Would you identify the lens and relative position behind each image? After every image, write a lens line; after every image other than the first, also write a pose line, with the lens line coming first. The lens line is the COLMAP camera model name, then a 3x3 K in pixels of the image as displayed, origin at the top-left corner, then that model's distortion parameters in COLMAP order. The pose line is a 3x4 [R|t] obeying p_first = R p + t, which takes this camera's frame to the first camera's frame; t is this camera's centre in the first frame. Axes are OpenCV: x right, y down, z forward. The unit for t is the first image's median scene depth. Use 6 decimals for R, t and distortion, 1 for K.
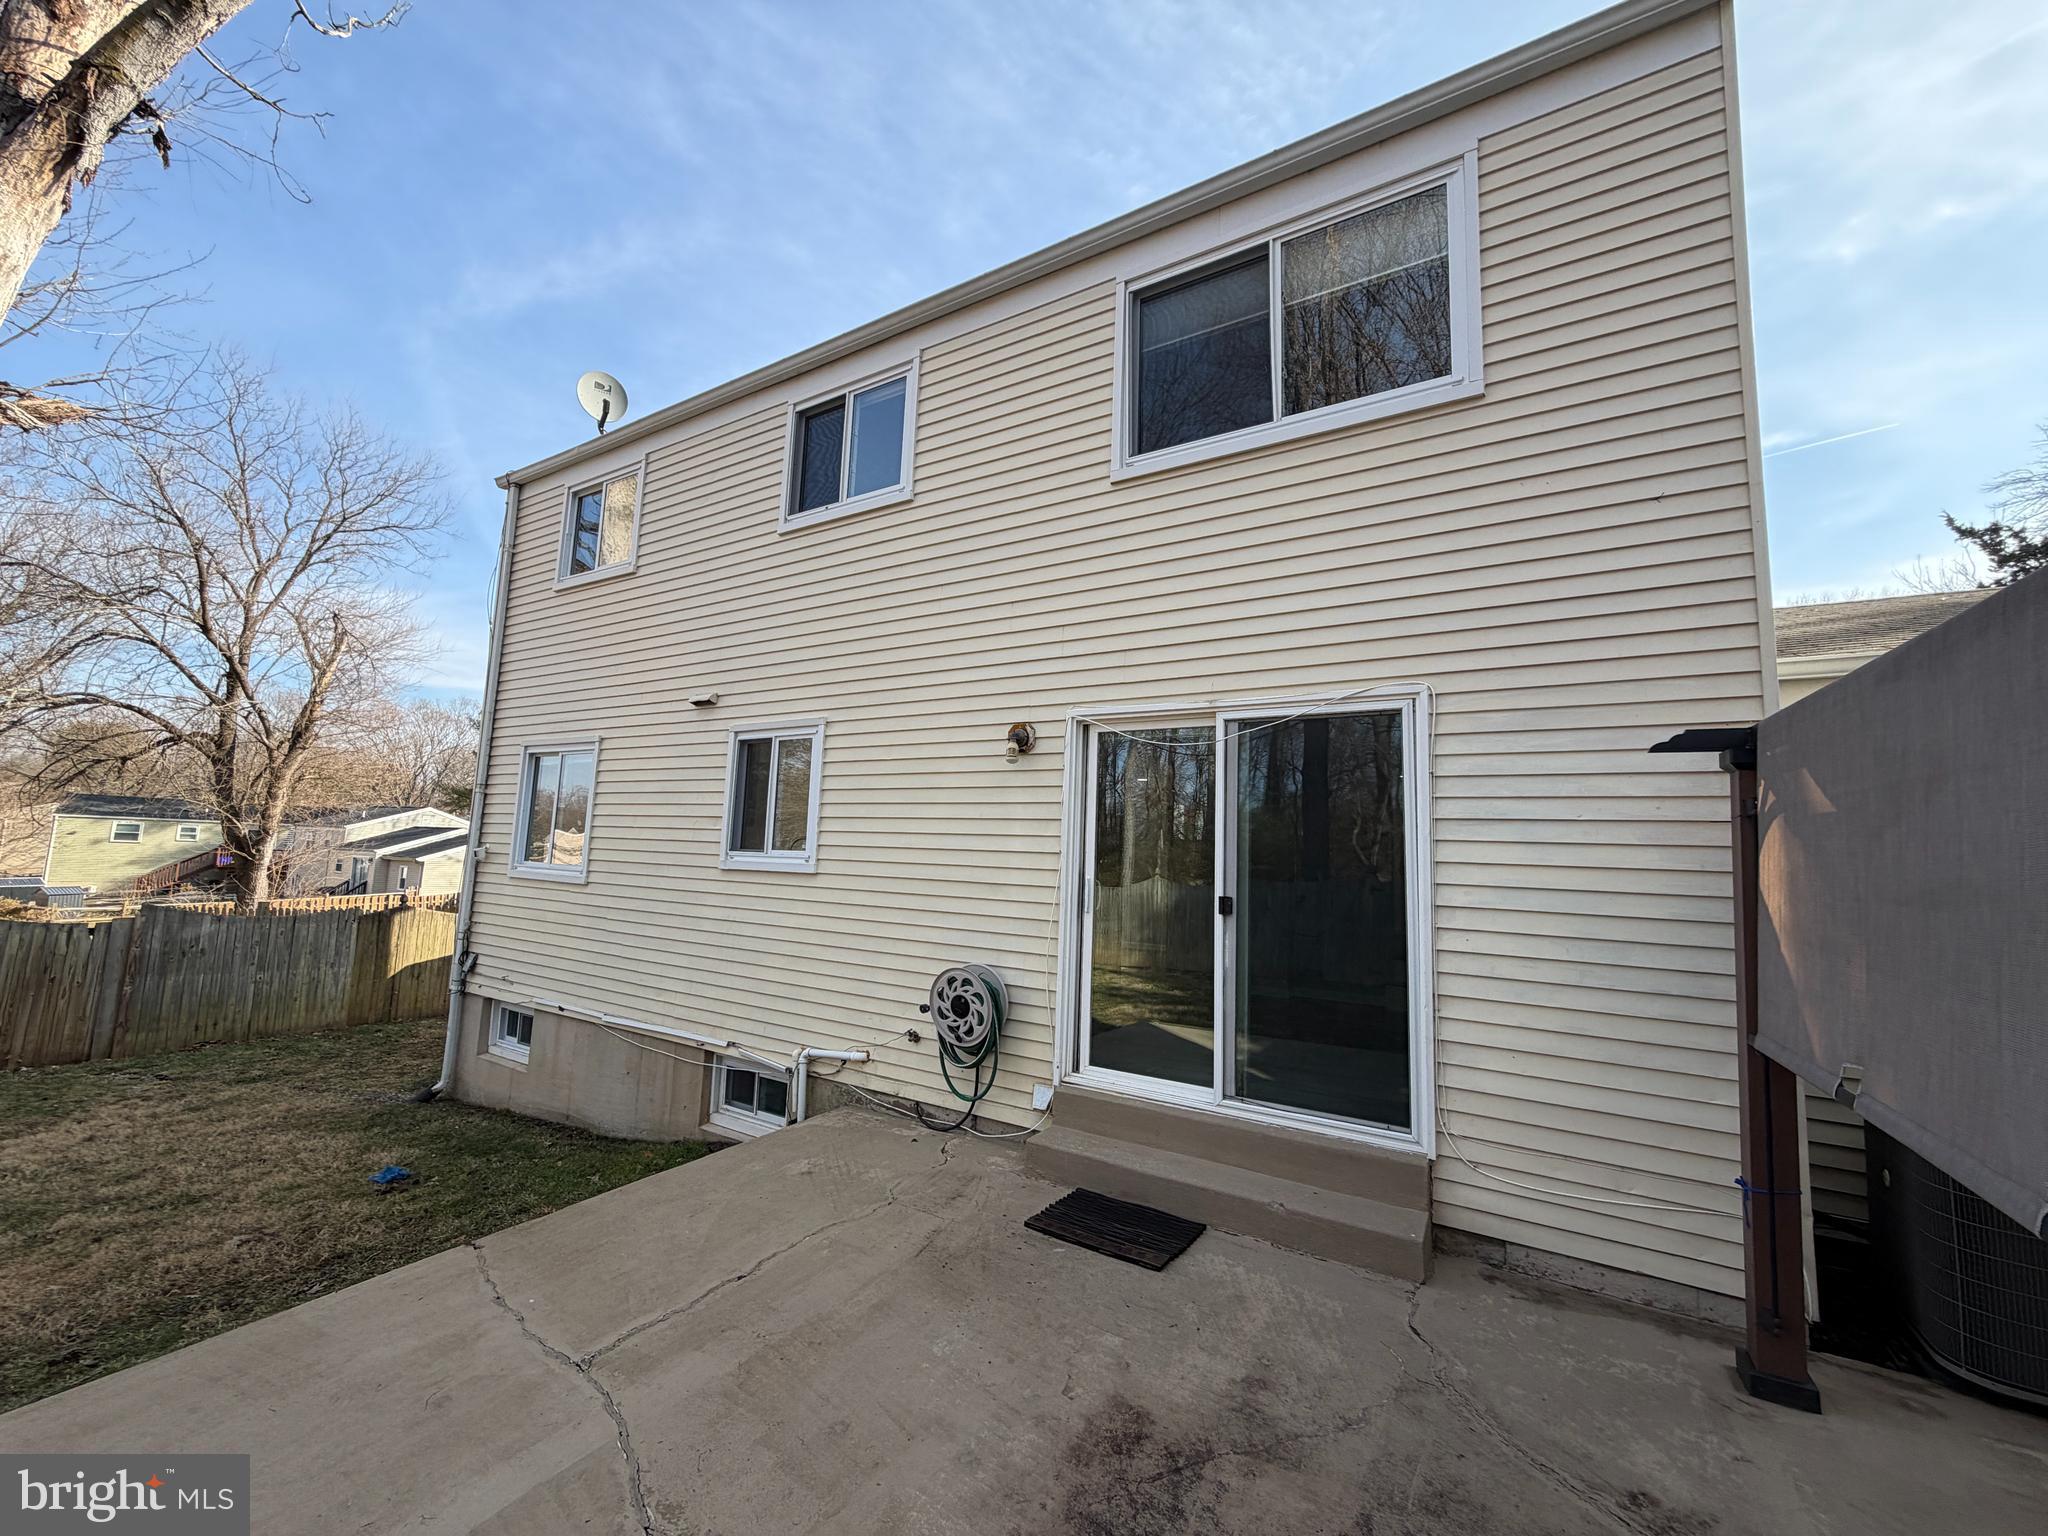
lens RADIAL K [[809.4, 0, 1023.5], [0, 809.4, 772.1], [0, 0, 1]] dist [-0.000176, 0.000095]
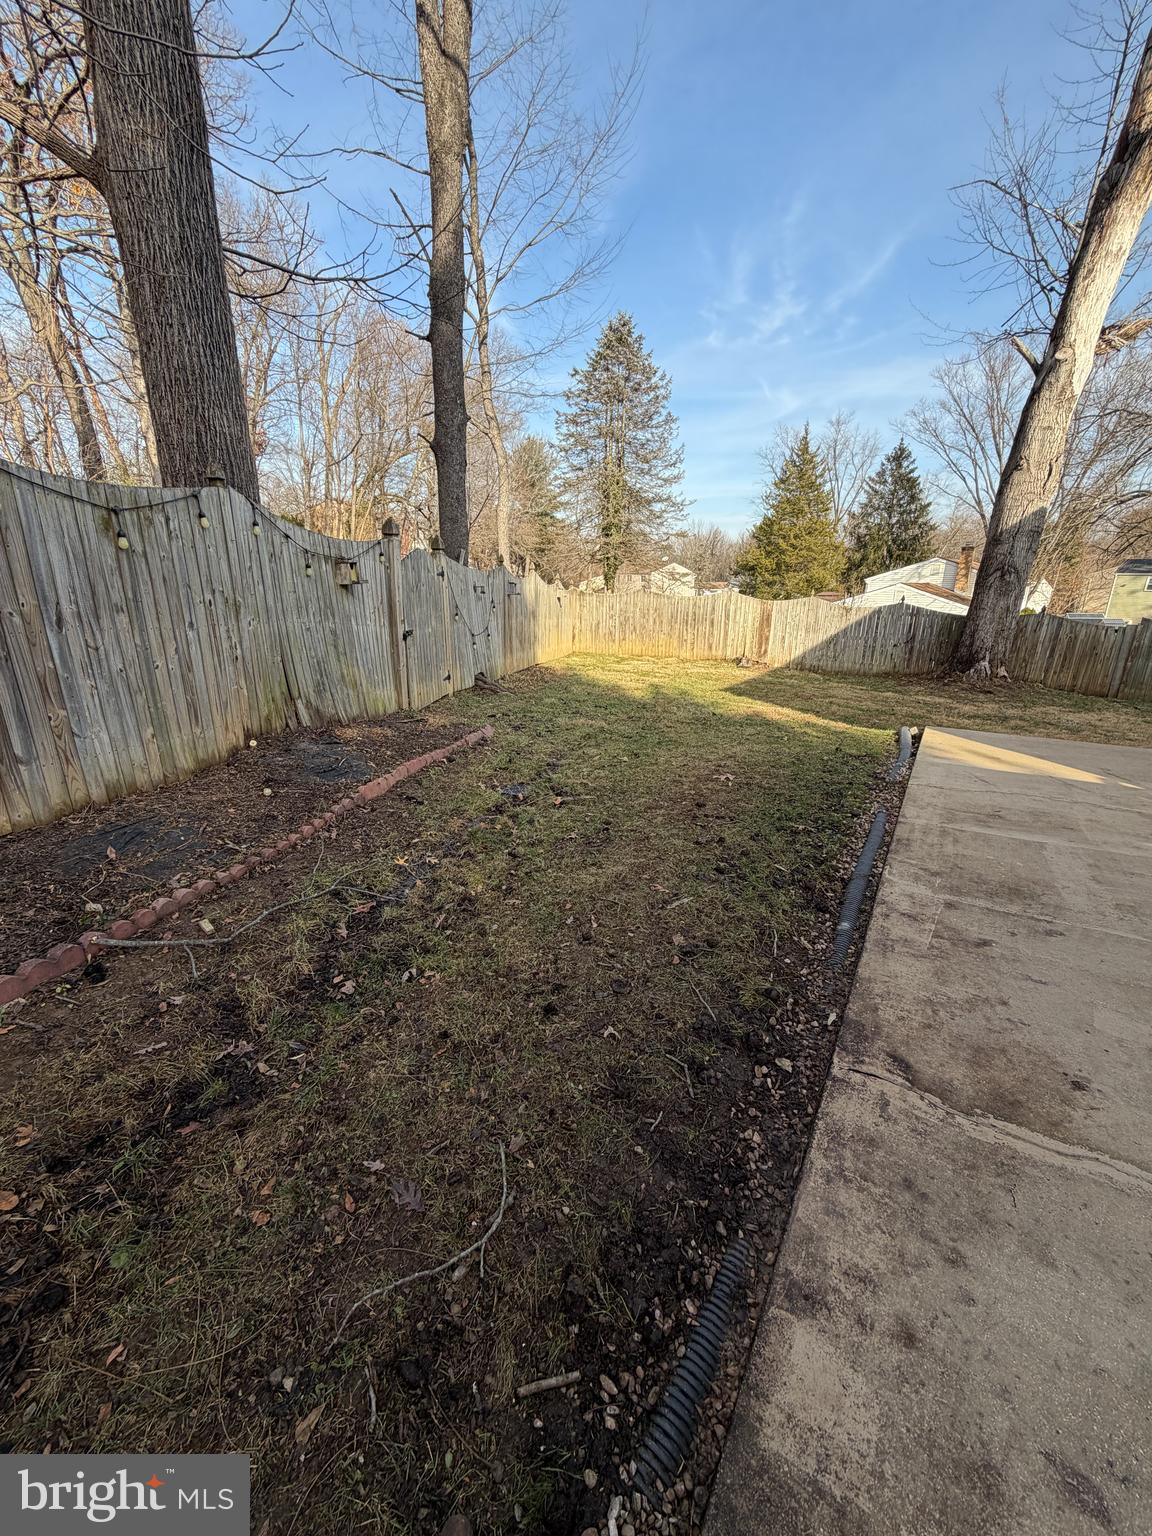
lens RADIAL K [[607.1, 0, 572.3], [0, 607.1, 768.1], [0, 0, 1]] dist [-0.000176, 0.000095]
pose [[-0.011660, 0.259881, -0.965570, 0.120646], [0.104111, 0.960703, 0.257313, 0.001517], [0.994497, -0.097526, -0.038258, -0.092580]]
